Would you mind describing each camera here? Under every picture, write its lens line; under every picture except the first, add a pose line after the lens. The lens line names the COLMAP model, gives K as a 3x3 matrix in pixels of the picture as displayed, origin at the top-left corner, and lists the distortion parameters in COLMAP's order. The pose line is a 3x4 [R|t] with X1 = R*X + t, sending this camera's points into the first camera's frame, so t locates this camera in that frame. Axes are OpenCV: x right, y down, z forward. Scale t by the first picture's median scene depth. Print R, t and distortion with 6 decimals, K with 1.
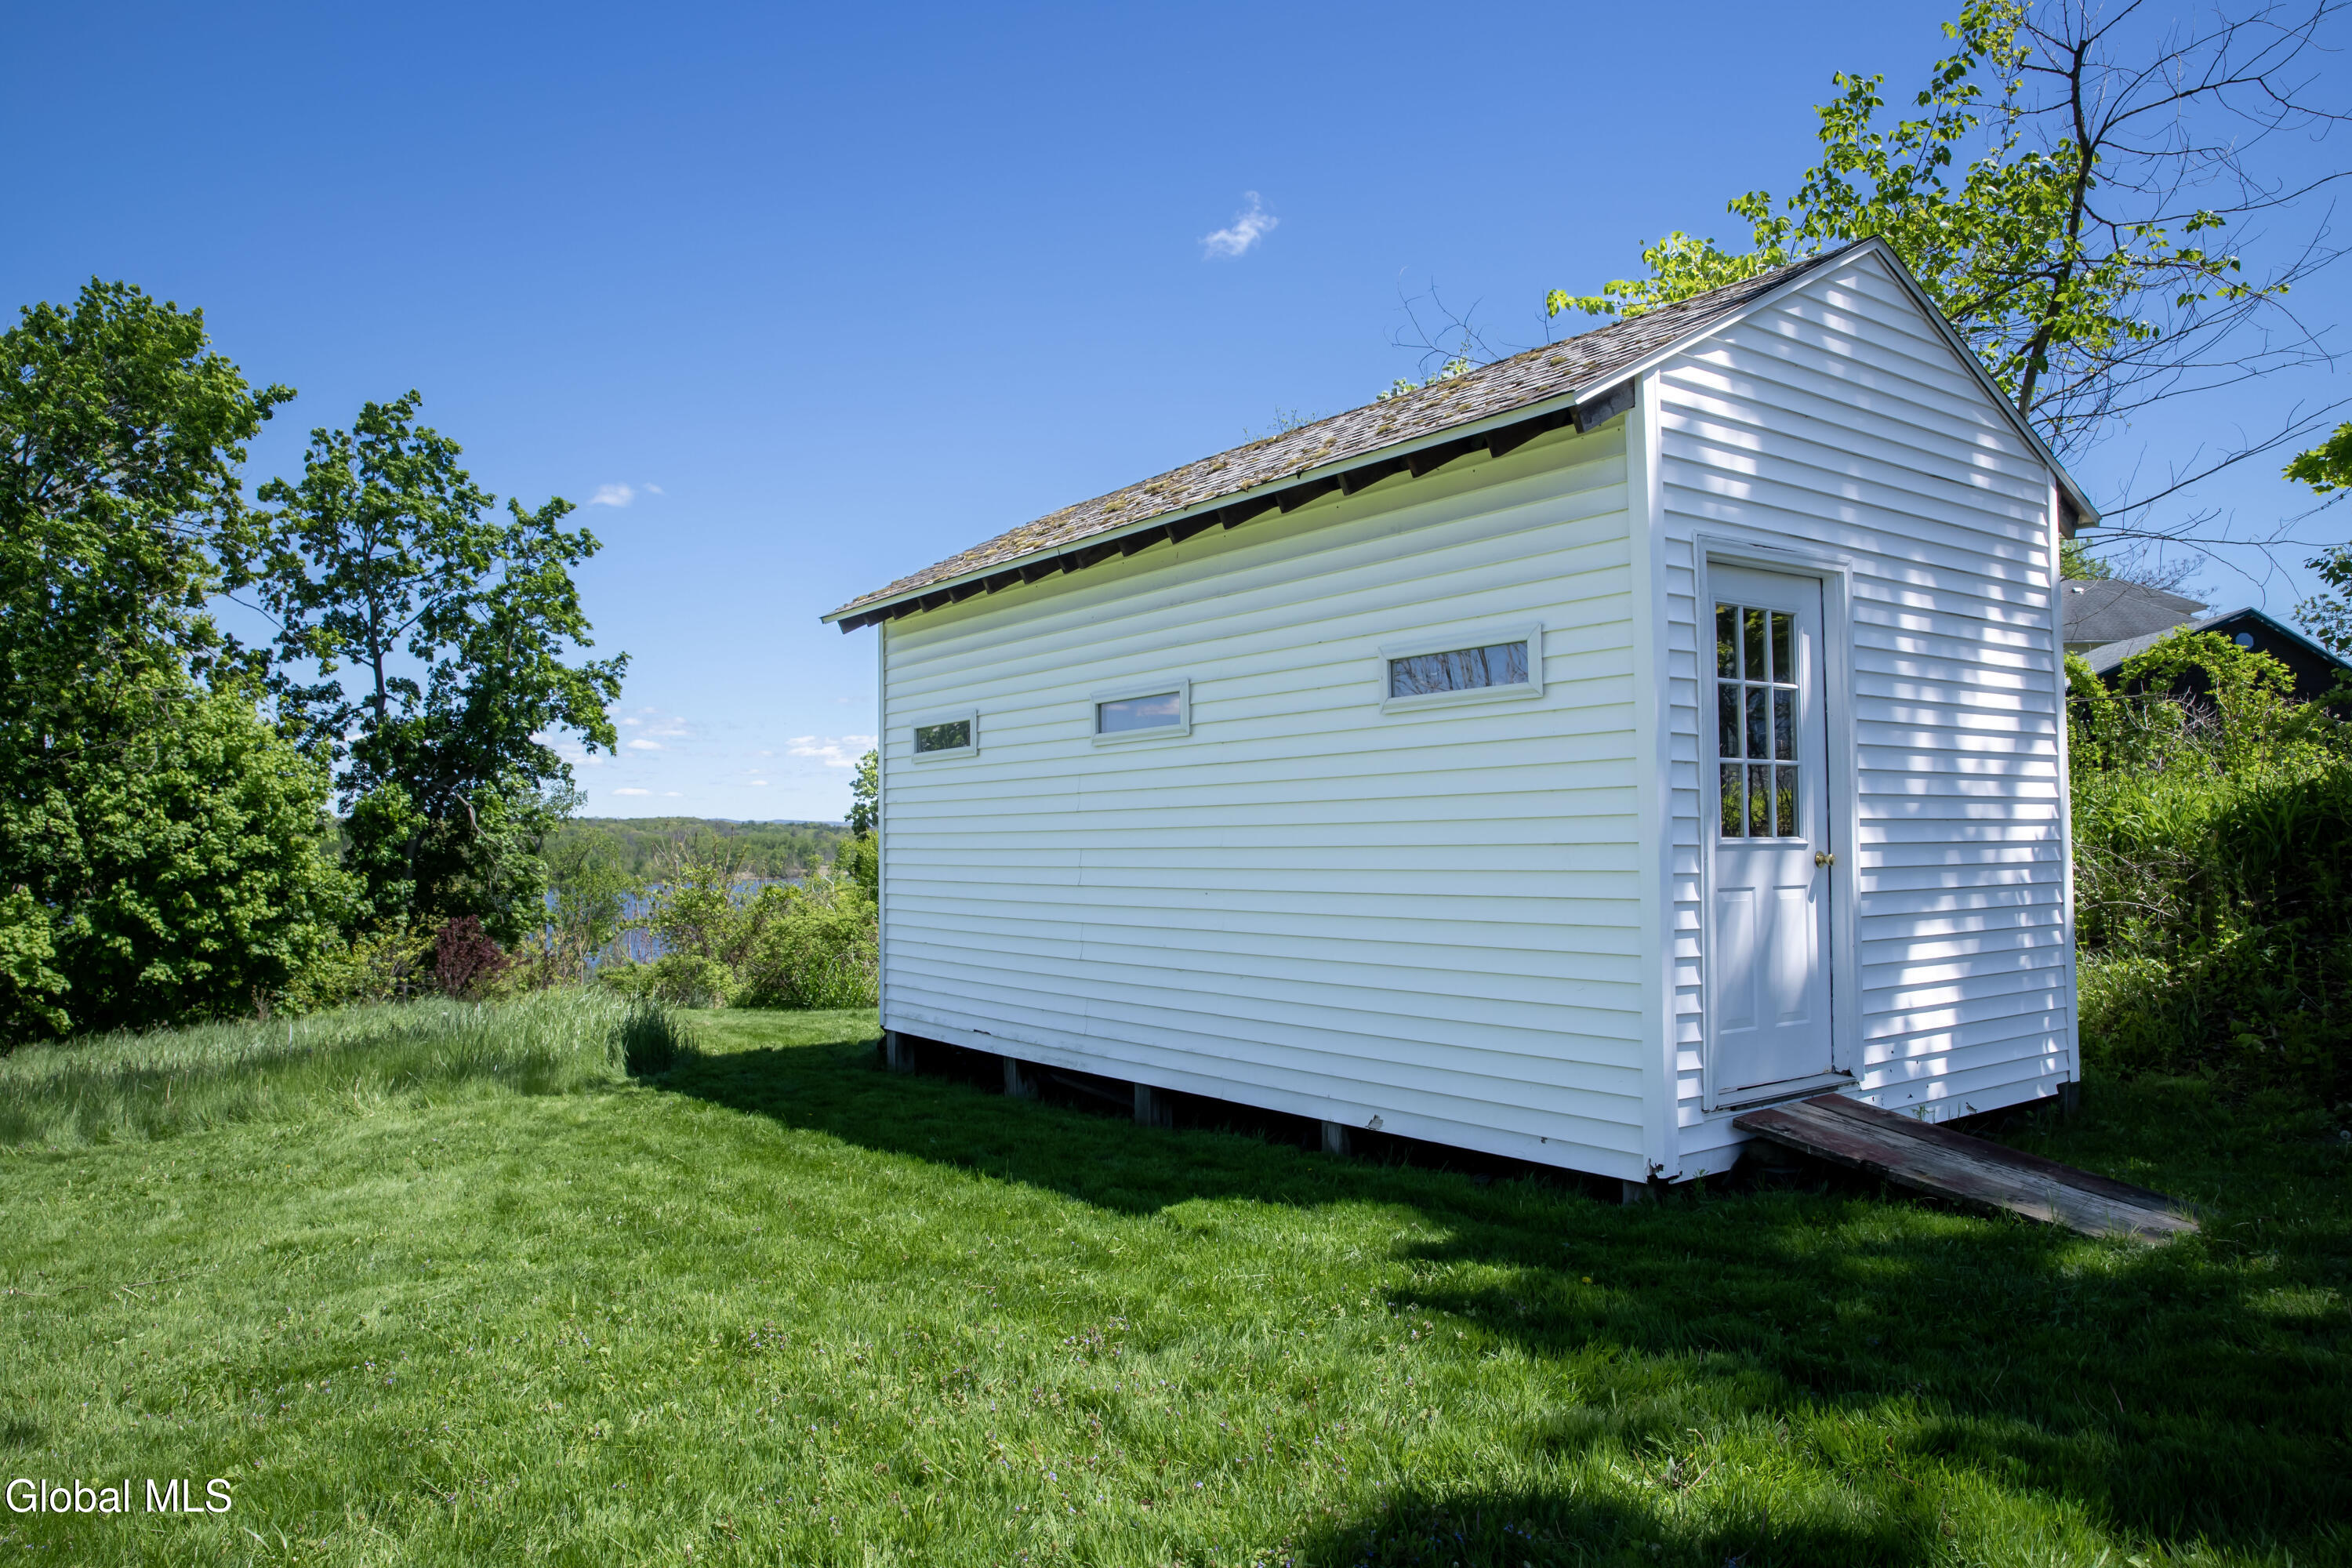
lens RADIAL K [[1614.7, 0, 1184.0], [0, 1614.7, 754.3], [0, 0, 1]] dist [-0.092297, 0.073617]
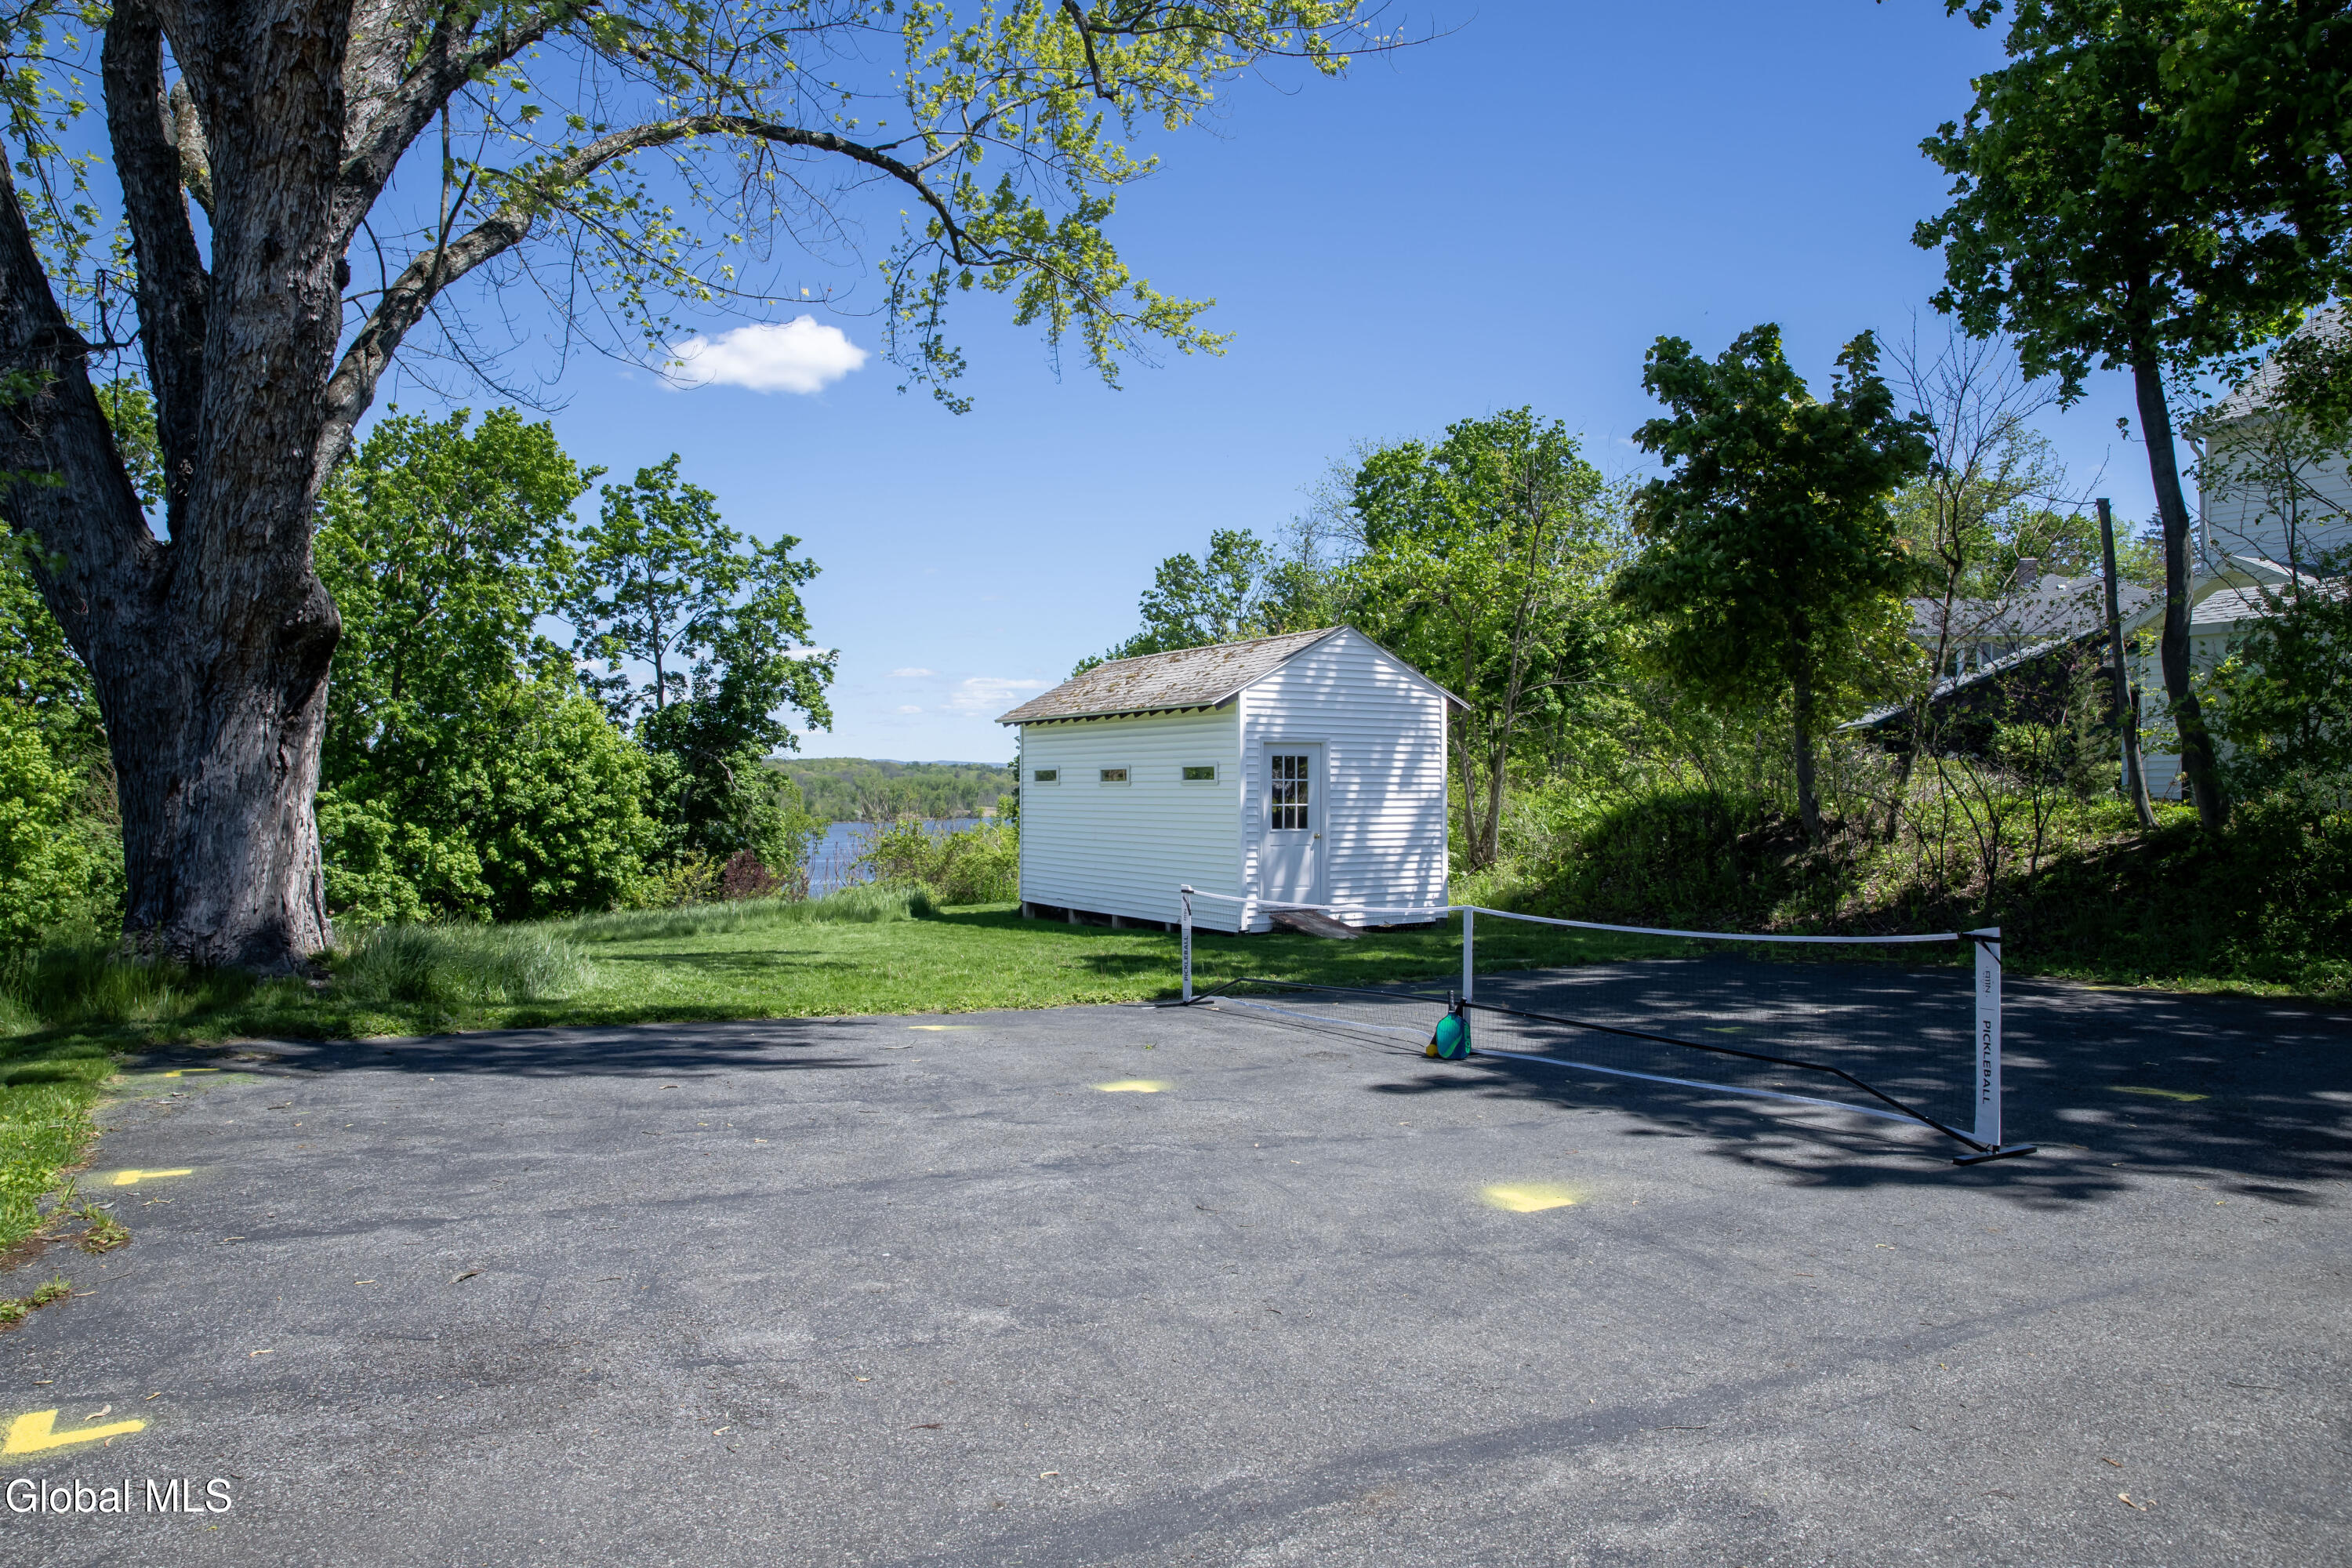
lens RADIAL K [[1614.7, 0, 1184.0], [0, 1614.7, 754.3], [0, 0, 1]] dist [-0.092297, 0.073617]
pose [[0.995191, 0.006580, -0.097728, 0.079625], [-0.003148, 0.999374, 0.035239, -0.035565], [0.097899, -0.034762, 0.994589, -0.374629]]
